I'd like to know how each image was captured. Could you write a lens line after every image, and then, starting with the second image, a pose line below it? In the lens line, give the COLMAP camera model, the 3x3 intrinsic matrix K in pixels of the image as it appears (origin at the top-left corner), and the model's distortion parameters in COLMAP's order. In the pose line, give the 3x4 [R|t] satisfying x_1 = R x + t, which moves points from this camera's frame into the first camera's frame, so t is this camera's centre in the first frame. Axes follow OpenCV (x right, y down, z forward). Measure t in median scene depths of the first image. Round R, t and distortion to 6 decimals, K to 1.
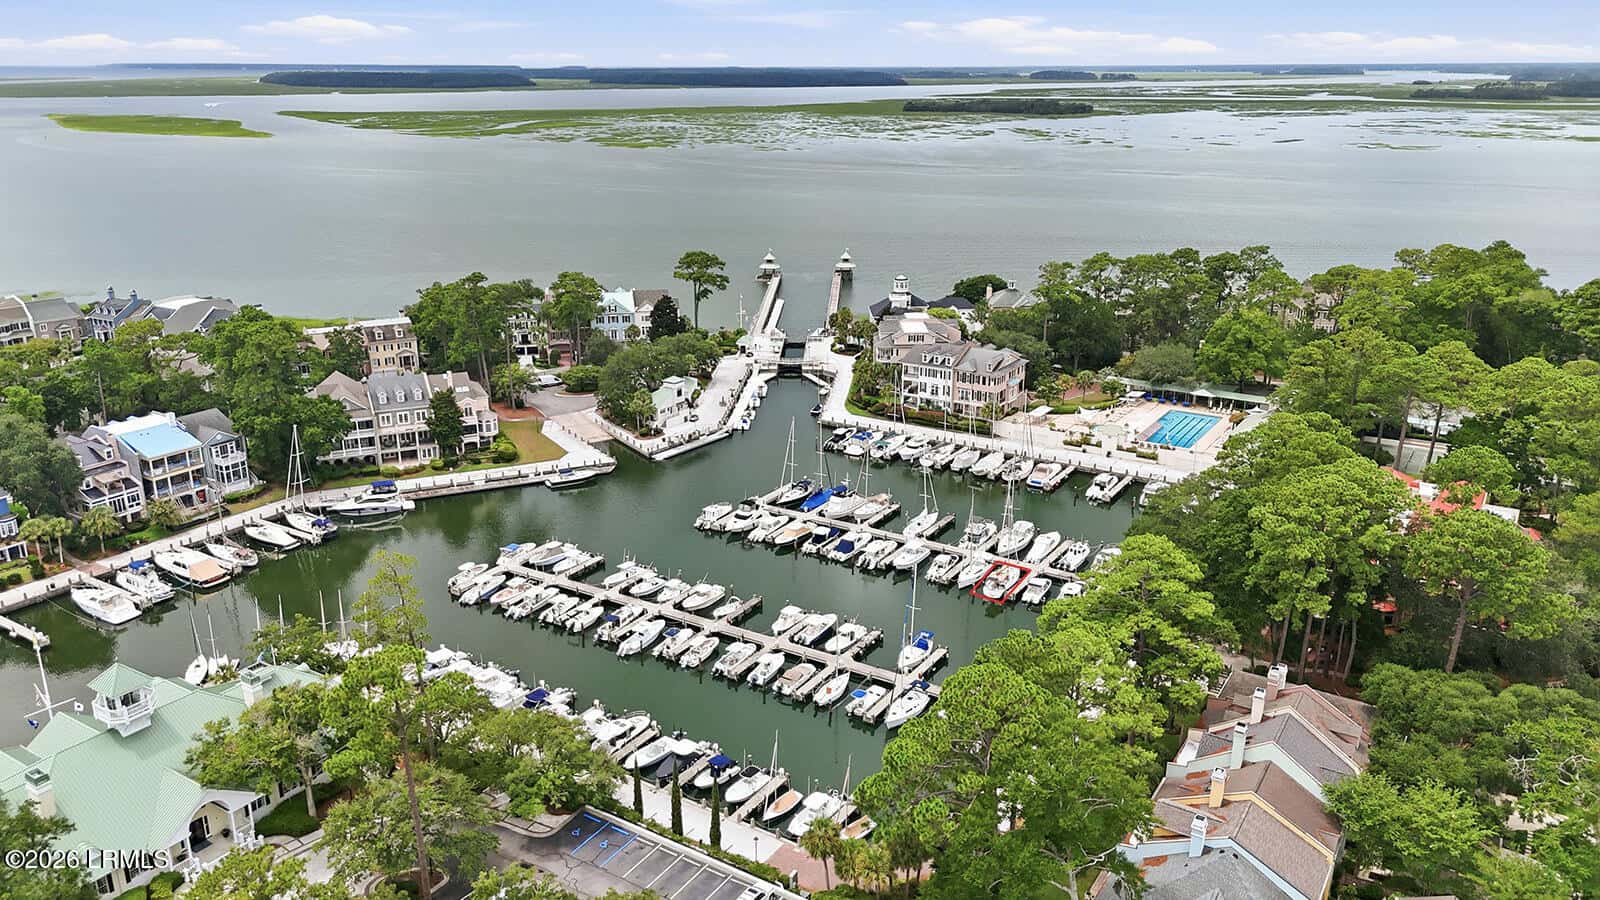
lens RADIAL K [[1175.7, 0, 800.0], [0, 1175.7, 450.0], [0, 0, 1]] dist [0.104192, -0.119720]
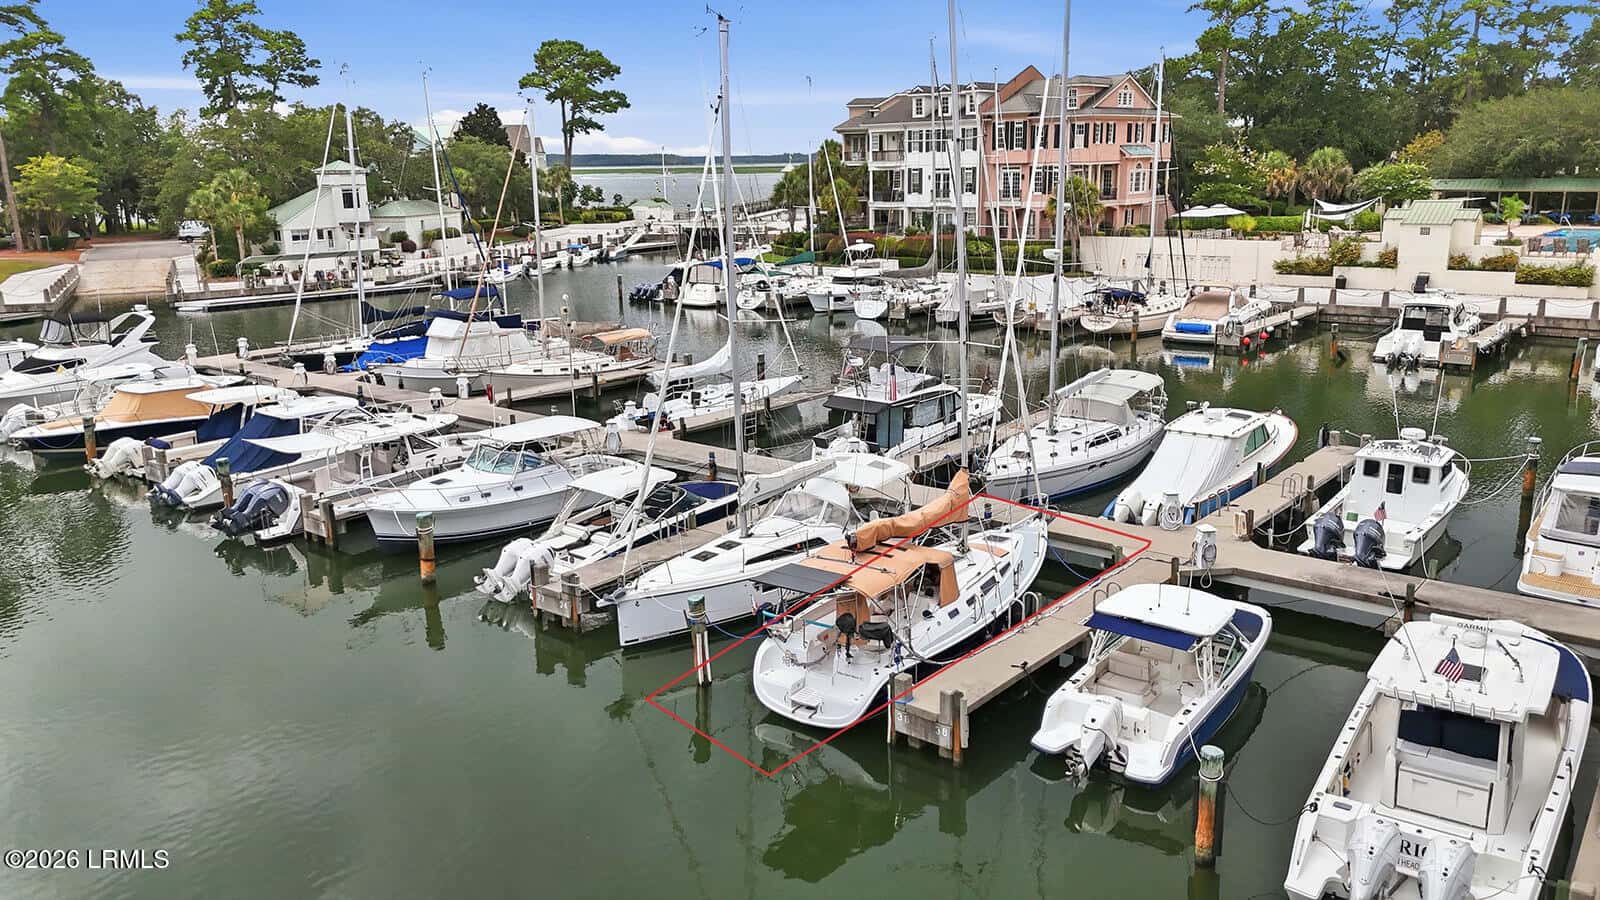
lens RADIAL K [[1180.6, 0, 800.0], [0, 1180.6, 450.0], [0, 0, 1]] dist [0.069016, -0.067037]
pose [[0.990518, 0.012531, -0.136808, 0.136202], [-0.022459, 0.997205, -0.071265, 0.078853], [0.135533, 0.073661, 0.988031, 0.655741]]
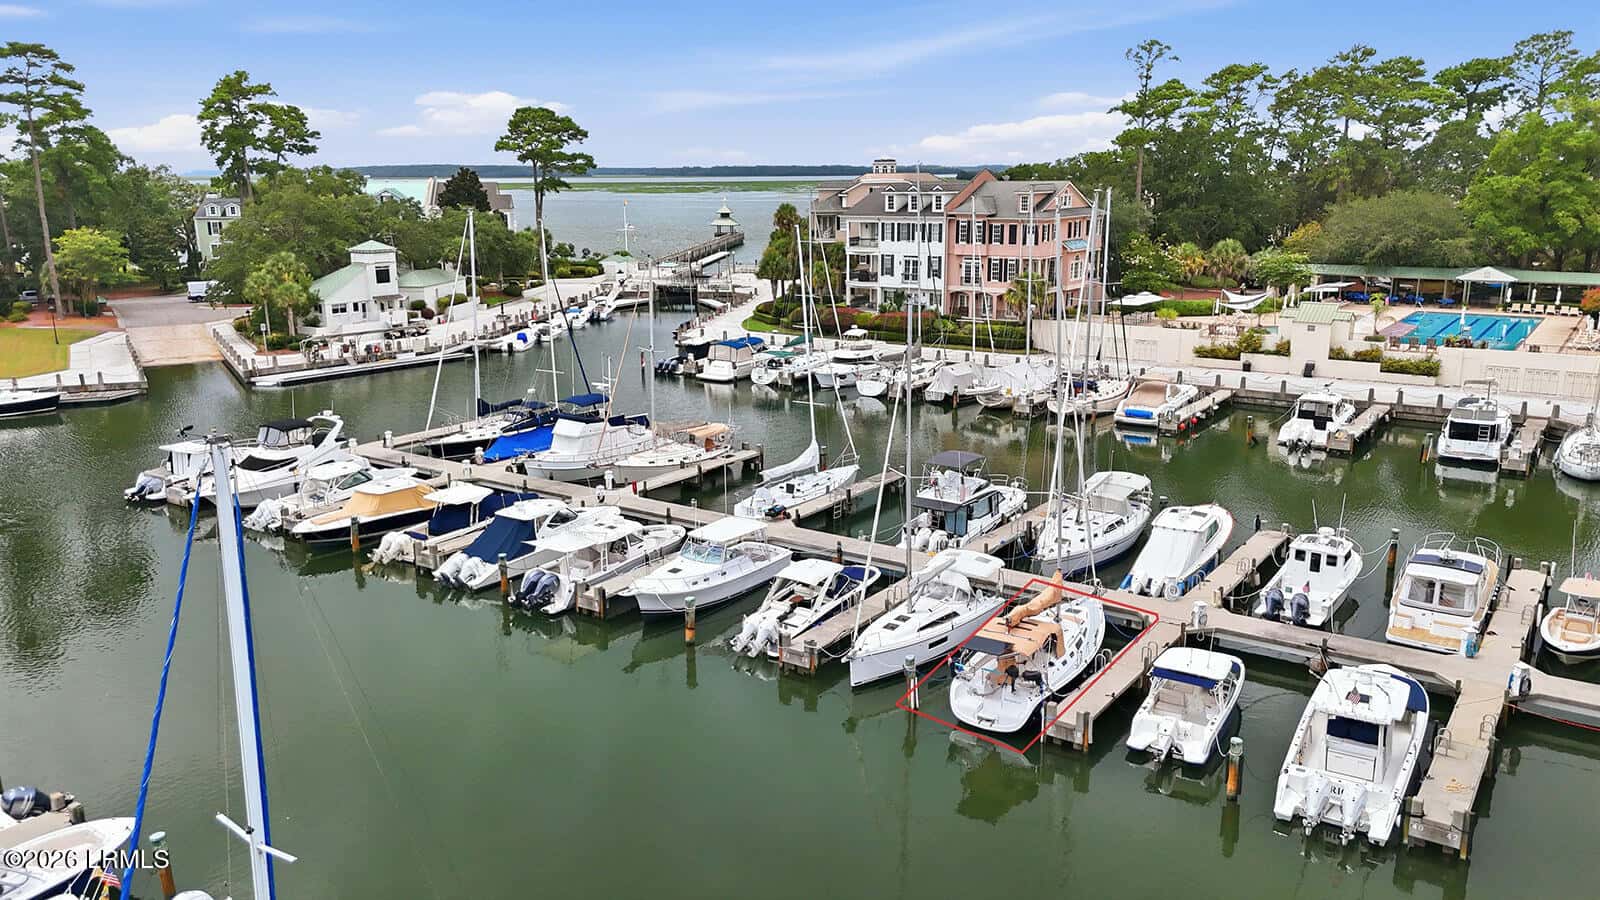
lens RADIAL K [[1180.6, 0, 800.0], [0, 1180.6, 450.0], [0, 0, 1]] dist [0.069016, -0.067037]
pose [[0.998627, 0.003666, -0.052257, 0.104860], [-0.007980, 0.996551, -0.082593, 0.068689], [0.051774, 0.082897, 0.995212, 0.581622]]
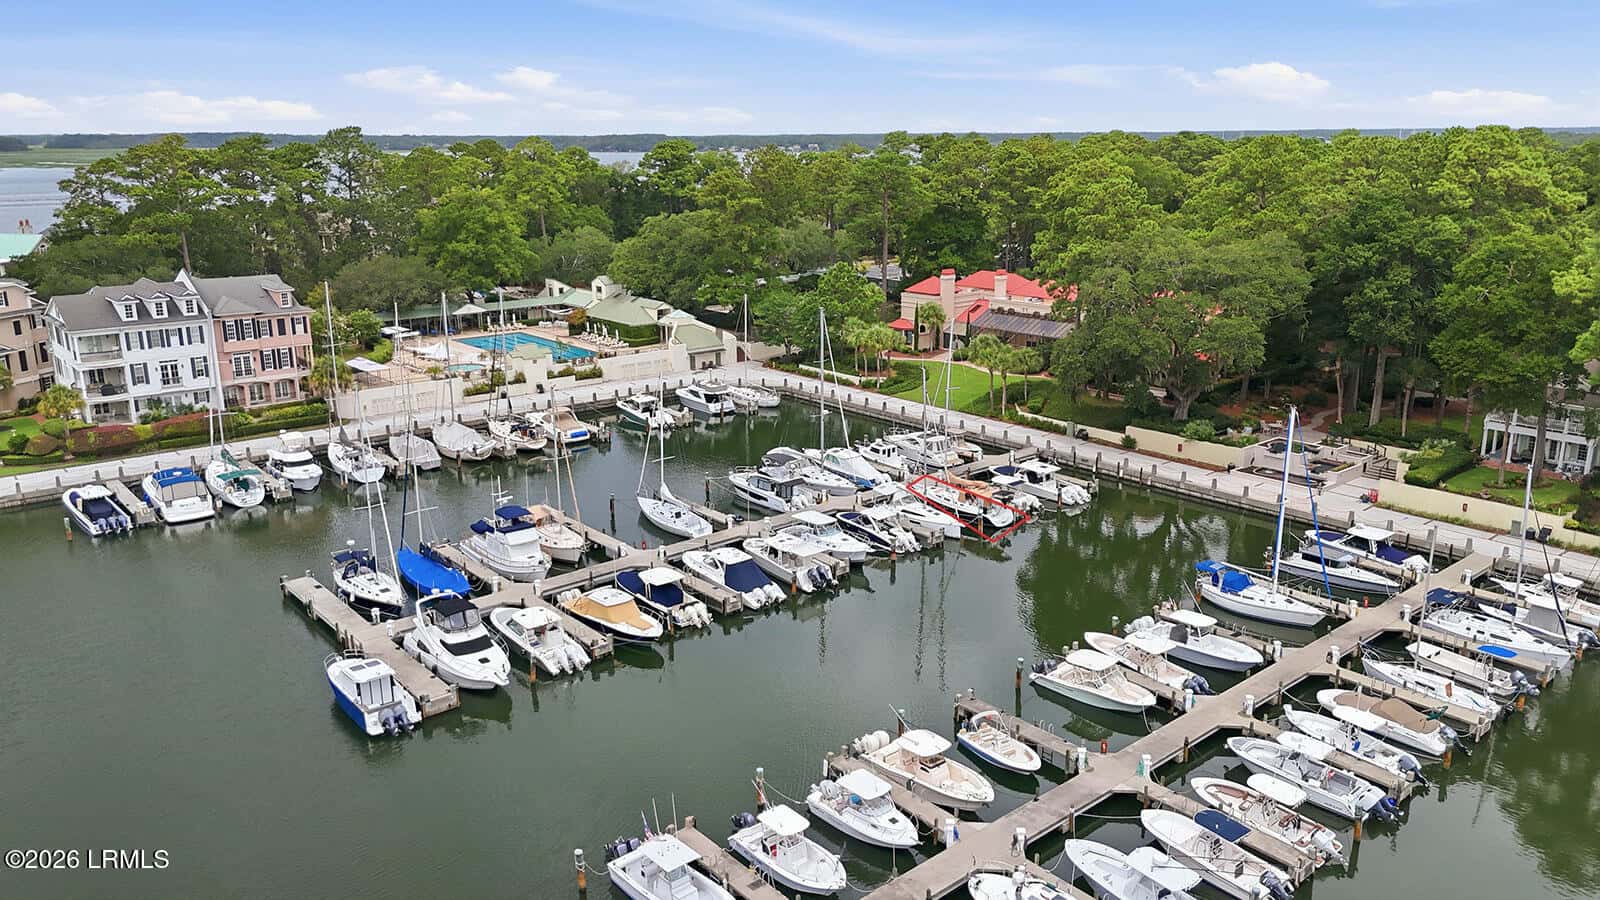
lens RADIAL K [[1175.7, 0, 800.0], [0, 1175.7, 450.0], [0, 0, 1]] dist [0.104192, -0.119720]
pose [[0.299601, -0.246140, 0.921767, -0.293720], [0.300935, 0.941207, 0.153518, -0.021100], [-0.905360, 0.231398, 0.356059, 0.663693]]
